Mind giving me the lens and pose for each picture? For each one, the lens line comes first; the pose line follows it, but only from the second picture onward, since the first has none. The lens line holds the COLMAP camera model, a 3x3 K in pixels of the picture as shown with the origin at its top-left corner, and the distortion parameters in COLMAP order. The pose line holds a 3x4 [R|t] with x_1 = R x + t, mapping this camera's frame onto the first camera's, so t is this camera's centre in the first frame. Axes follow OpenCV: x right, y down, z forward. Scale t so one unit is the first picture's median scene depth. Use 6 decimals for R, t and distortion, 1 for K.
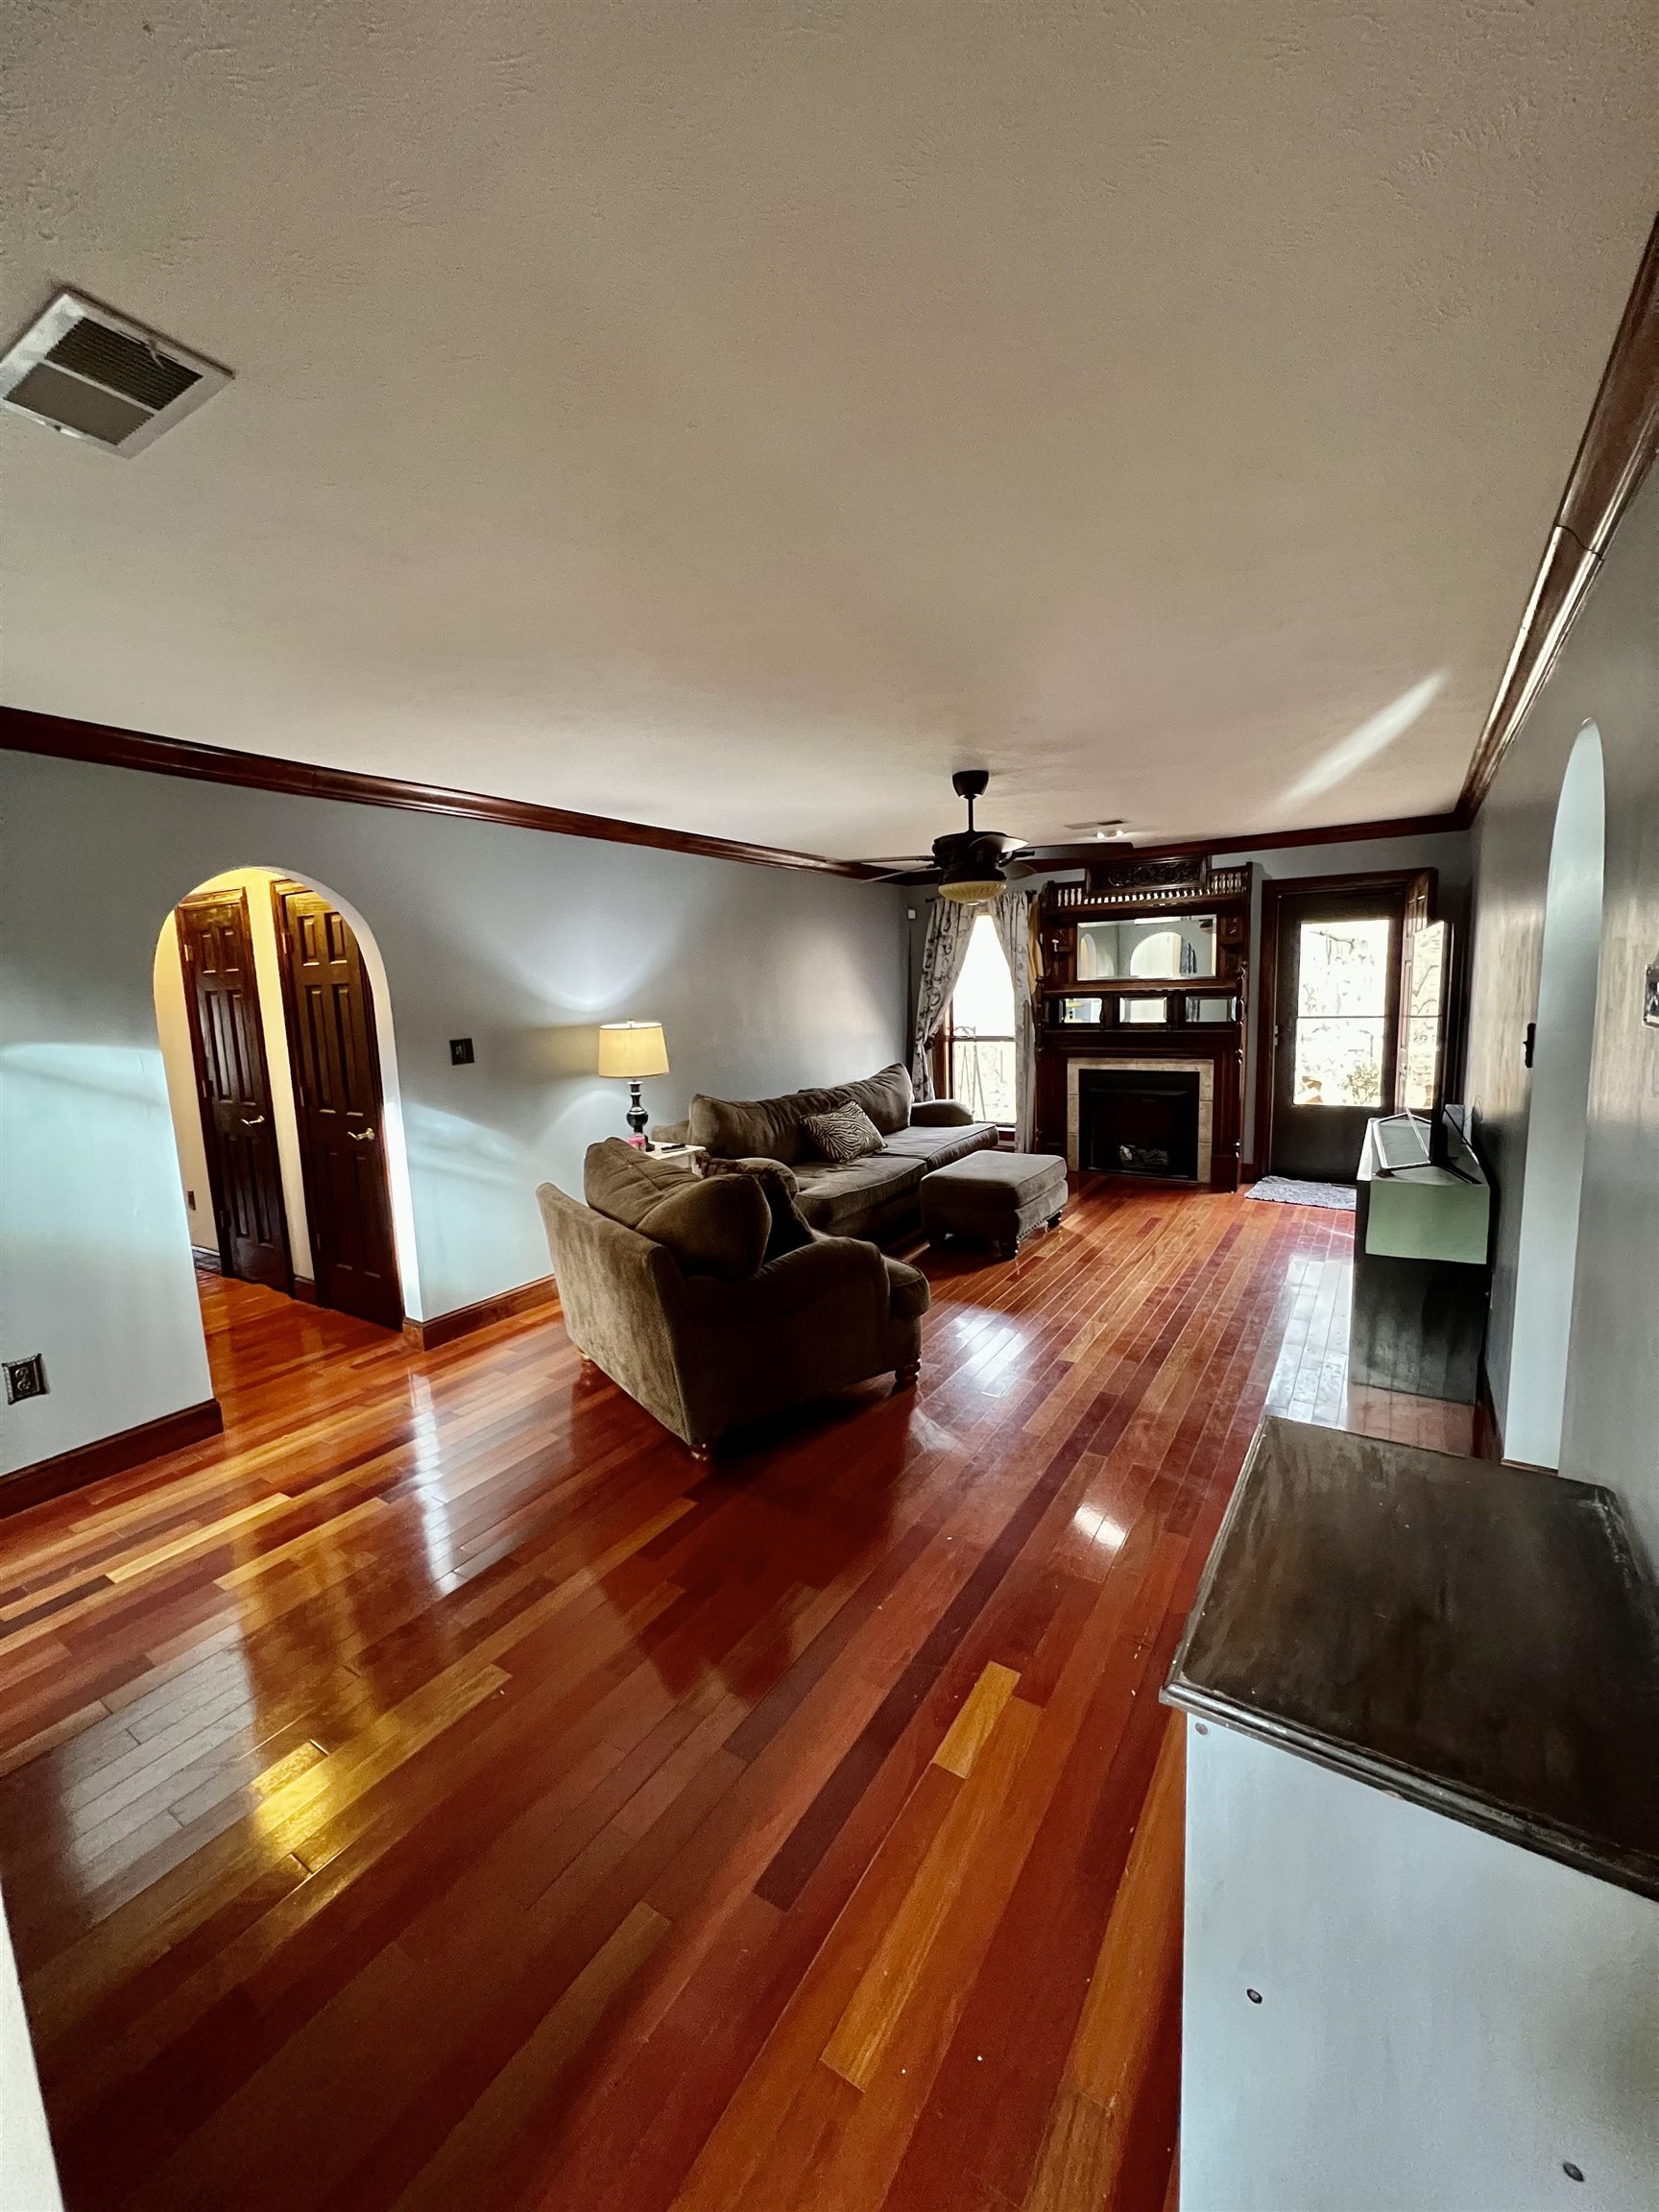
lens RADIAL K [[891.1, 0, 831.4], [0, 891.1, 1104.9], [0, 0, 1]] dist [-0.003101, -0.000213]
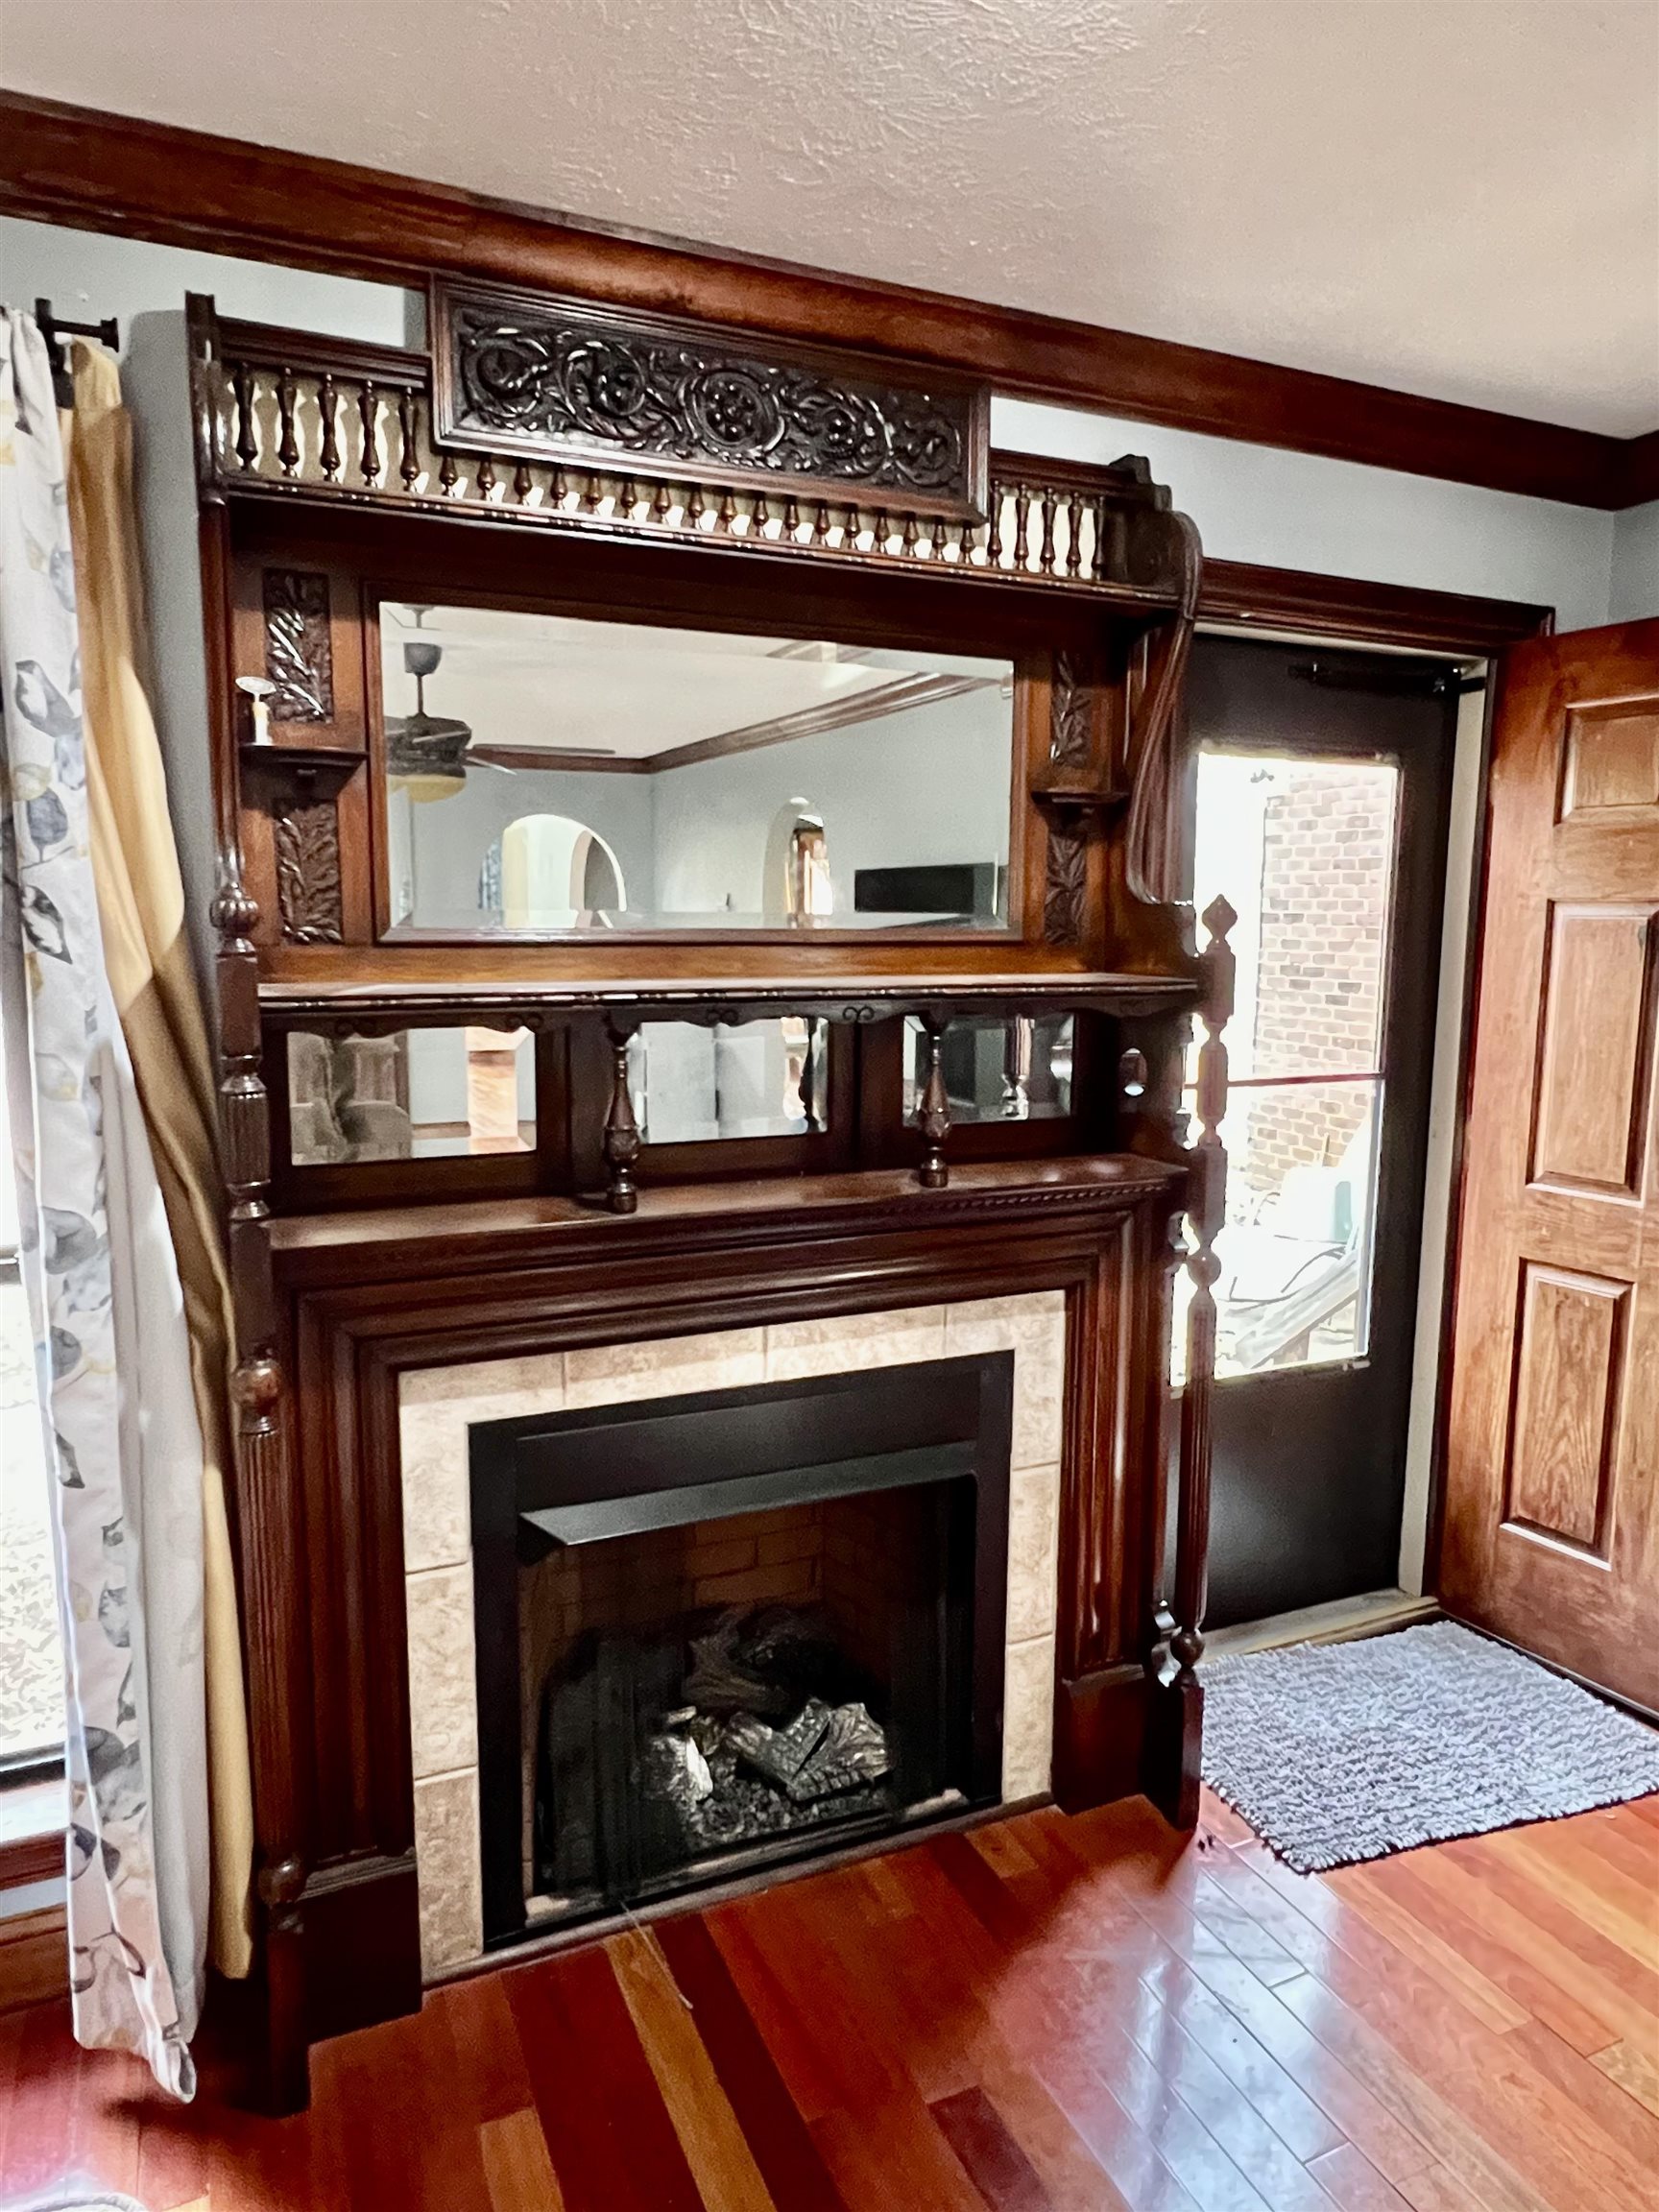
lens RADIAL K [[1394.1, 0, 826.4], [0, 1394.1, 1100.6], [0, 0, 1]] dist [0.003574, -0.000579]
pose [[0.553101, -0.072856, 0.829923, 0.092814], [0.089348, 0.995611, 0.027856, -0.108264], [-0.828309, 0.058745, 0.557183, 0.797695]]
